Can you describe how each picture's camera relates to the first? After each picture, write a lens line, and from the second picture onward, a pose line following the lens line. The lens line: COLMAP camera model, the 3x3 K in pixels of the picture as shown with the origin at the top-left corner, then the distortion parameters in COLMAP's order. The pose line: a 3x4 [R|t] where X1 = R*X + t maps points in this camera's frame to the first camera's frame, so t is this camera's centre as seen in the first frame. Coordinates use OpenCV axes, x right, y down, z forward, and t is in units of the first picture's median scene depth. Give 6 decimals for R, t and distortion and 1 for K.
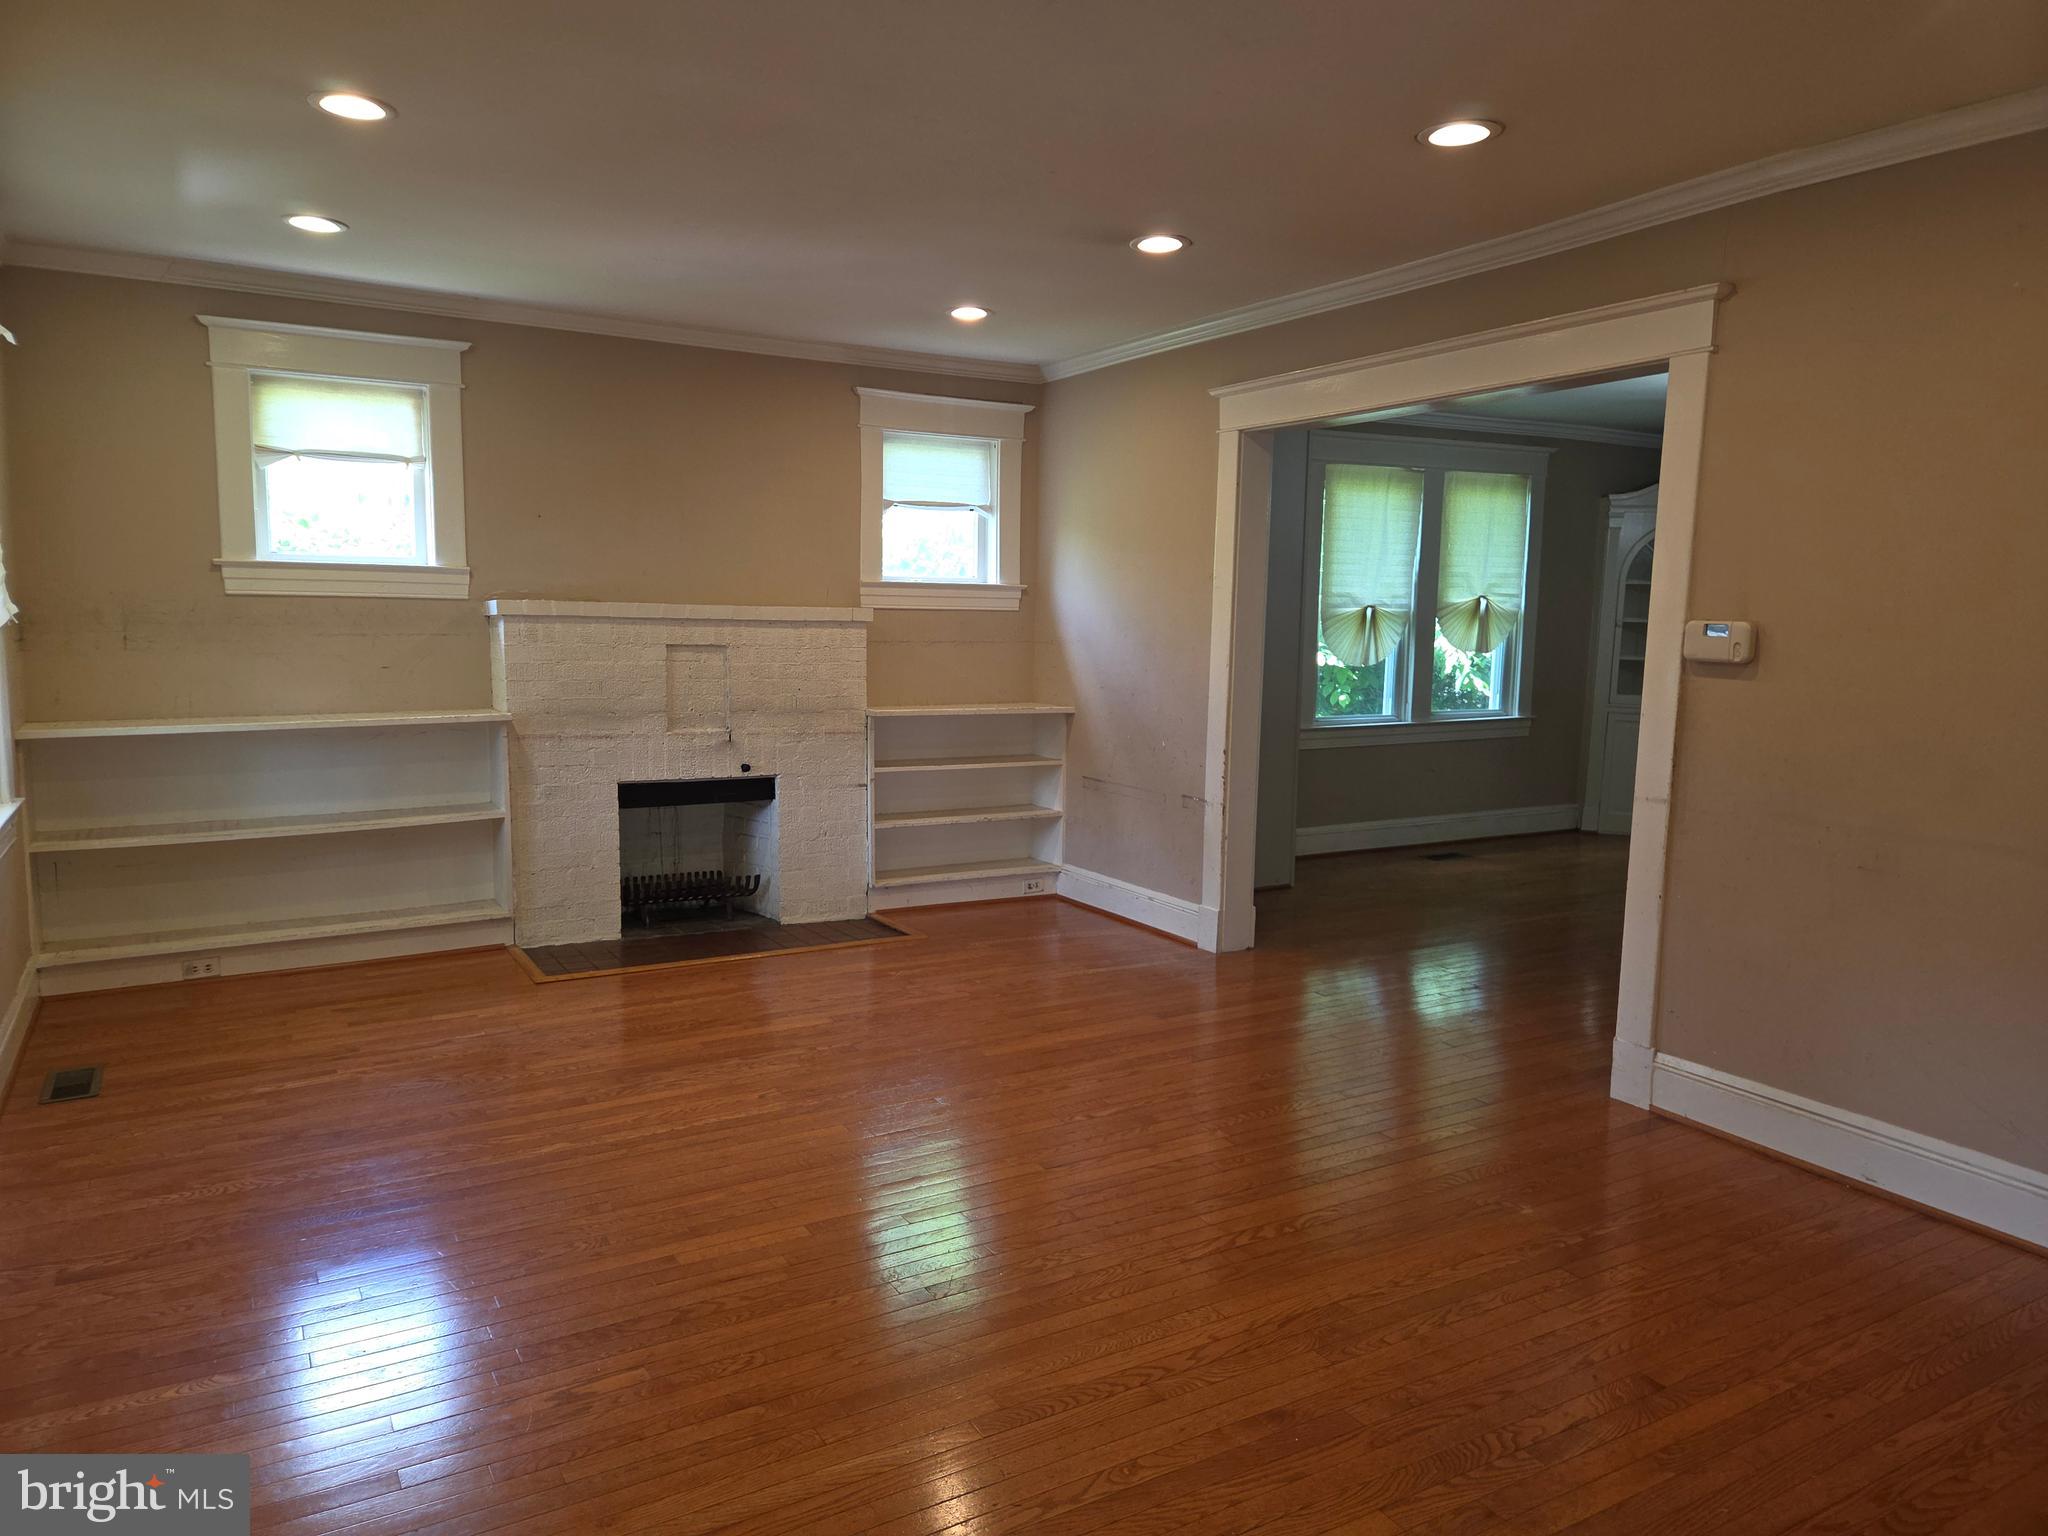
lens RADIAL K [[1381.9, 0, 1017.8], [0, 1381.9, 779.2], [0, 0, 1]] dist [0.051570, -0.016013]
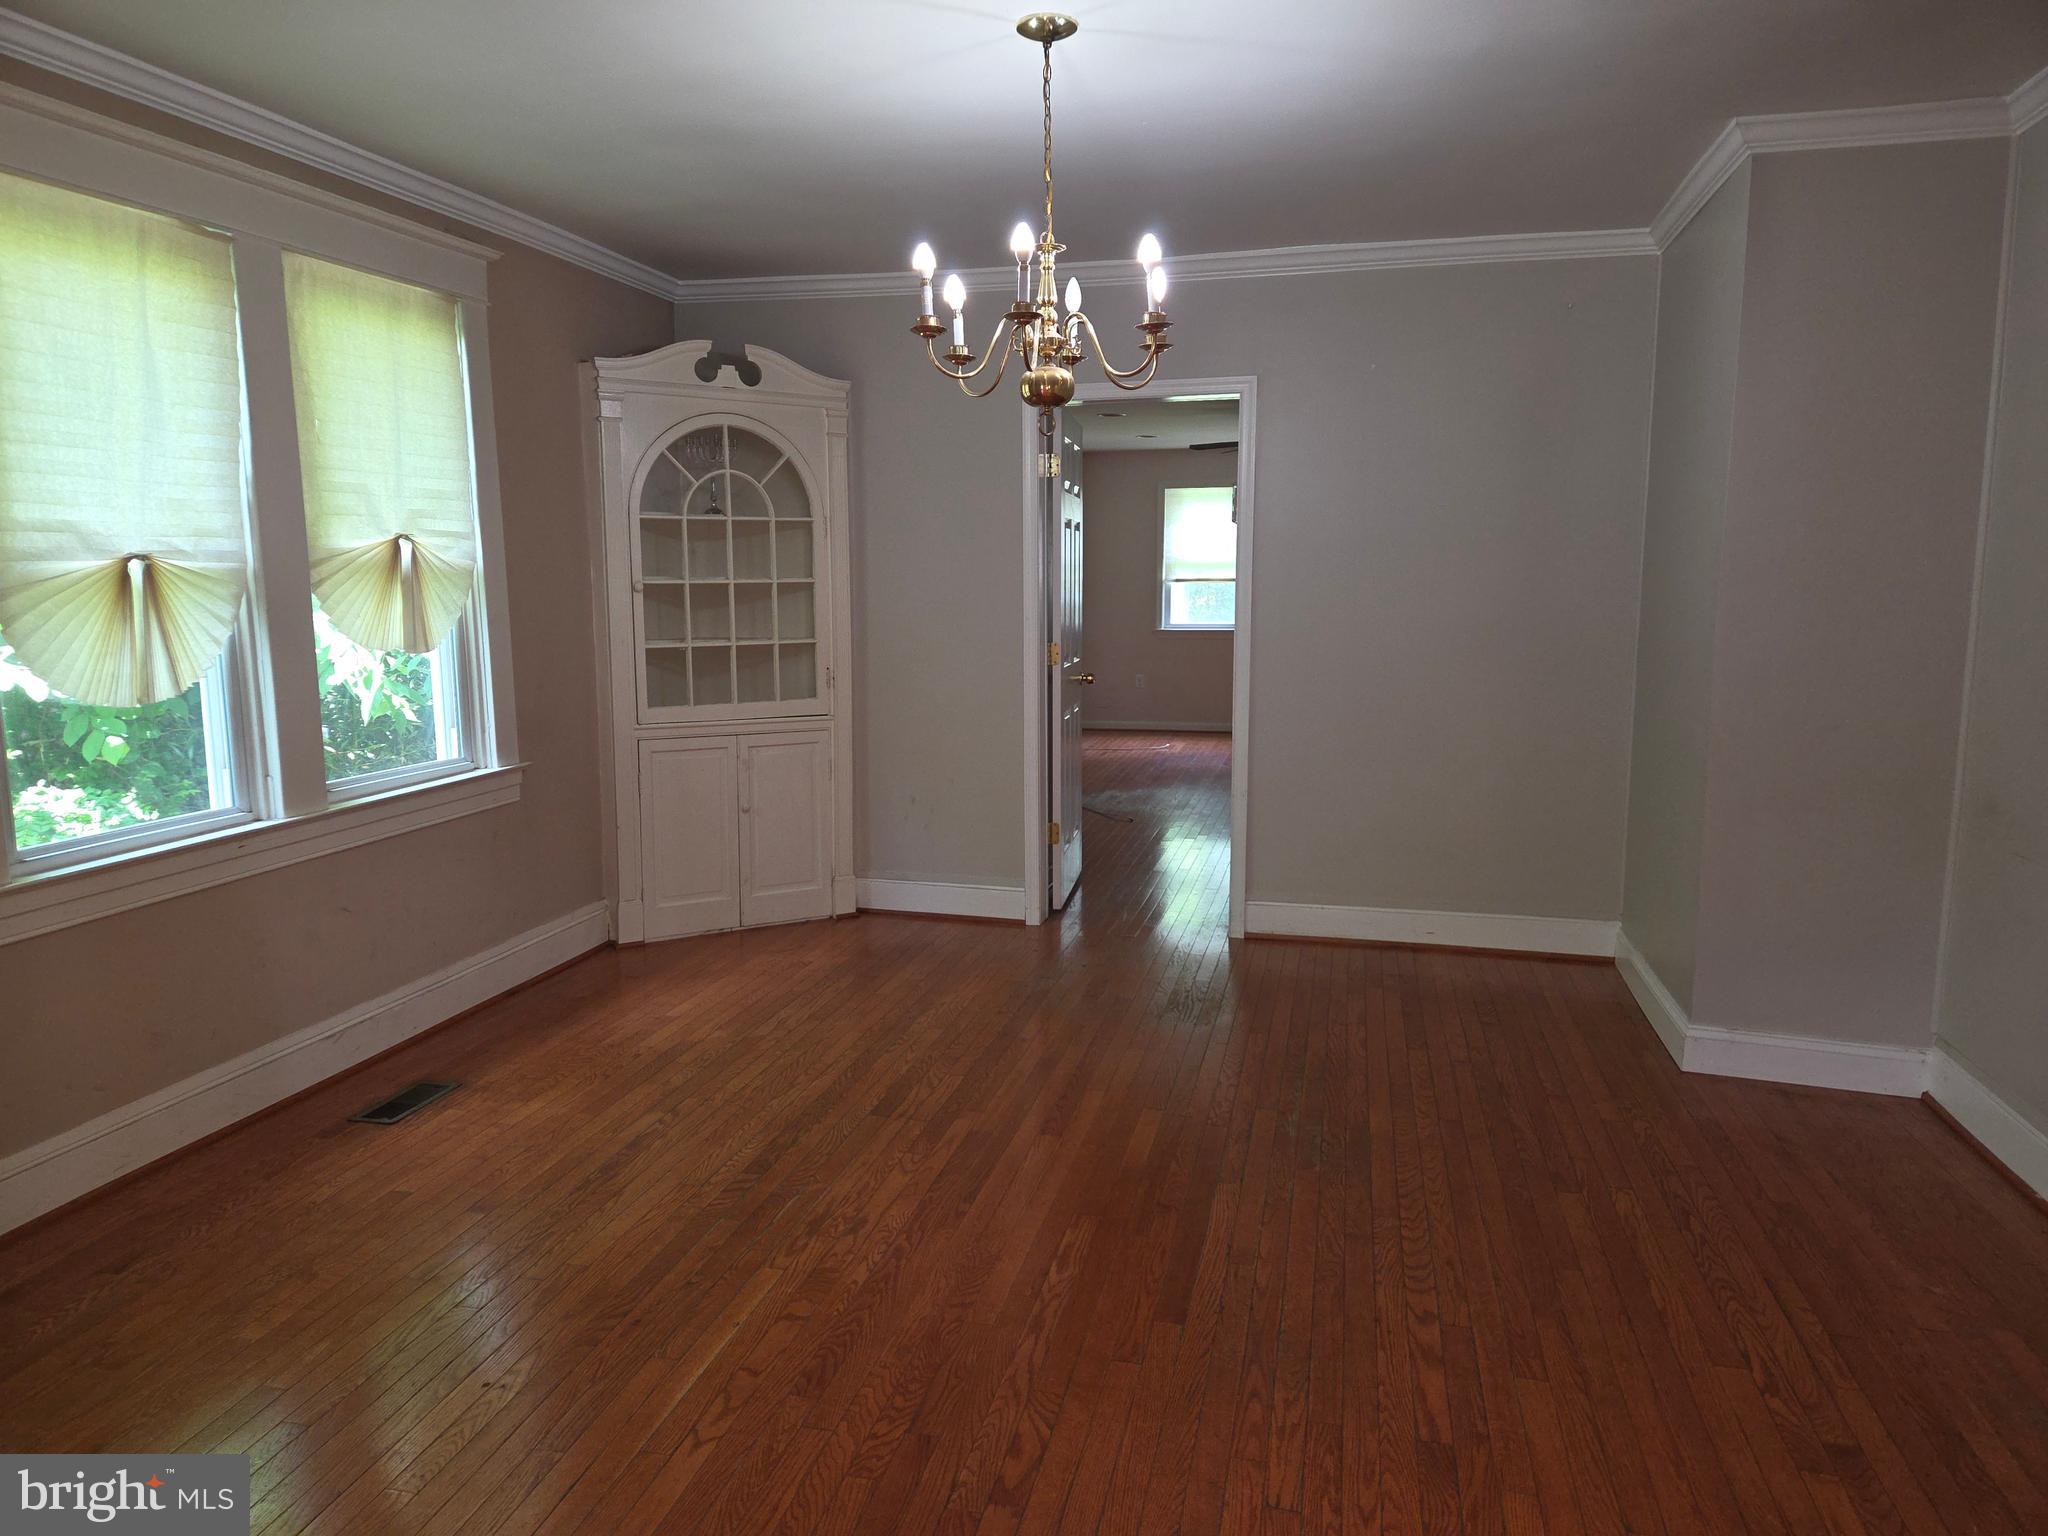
lens RADIAL K [[1381.9, 0, 1031.3], [0, 1381.9, 784.9], [0, 0, 1]] dist [0.051570, -0.016013]
pose [[0.689750, -0.125024, 0.713172, 0.126421], [0.097043, 0.992055, 0.080058, -0.062931], [-0.717515, 0.013988, 0.696402, 0.503457]]
